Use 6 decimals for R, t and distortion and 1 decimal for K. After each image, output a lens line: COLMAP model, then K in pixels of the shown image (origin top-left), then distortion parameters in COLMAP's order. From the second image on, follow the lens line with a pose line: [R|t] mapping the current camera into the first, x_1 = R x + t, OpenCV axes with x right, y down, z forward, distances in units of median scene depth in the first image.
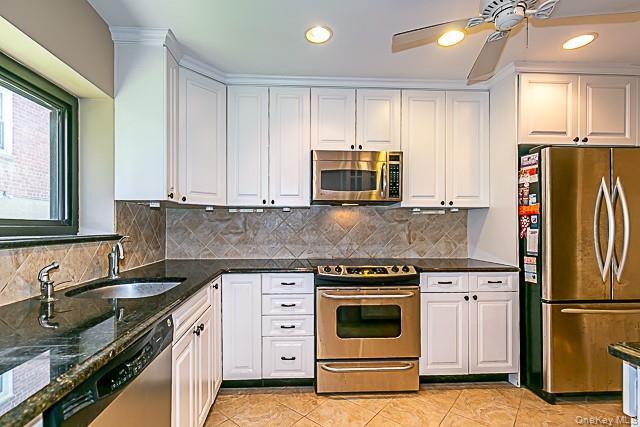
lens RADIAL K [[296.5, 0, 299.8], [0, 296.5, 224.6], [0, 0, 1]] dist [-0.000746, -0.000347]
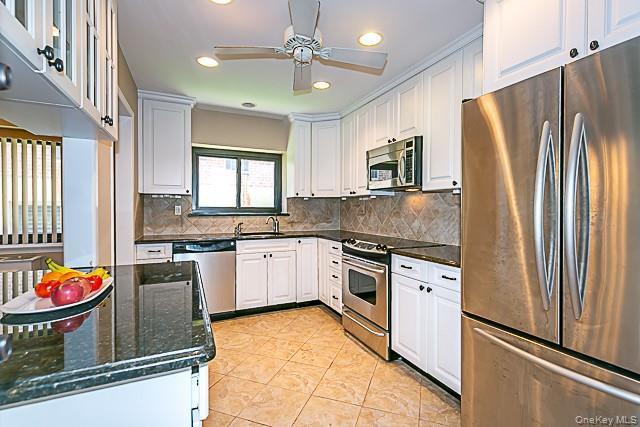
lens RADIAL K [[290.3, 0, 324.9], [0, 290.3, 211.9], [0, 0, 1]] dist [0.000319, -0.000254]
pose [[0.390394, 0.007285, -0.920619, 1.274803], [0.000510, 0.999967, 0.008129, 0.004541], [0.920648, -0.003643, 0.390377, 0.370292]]
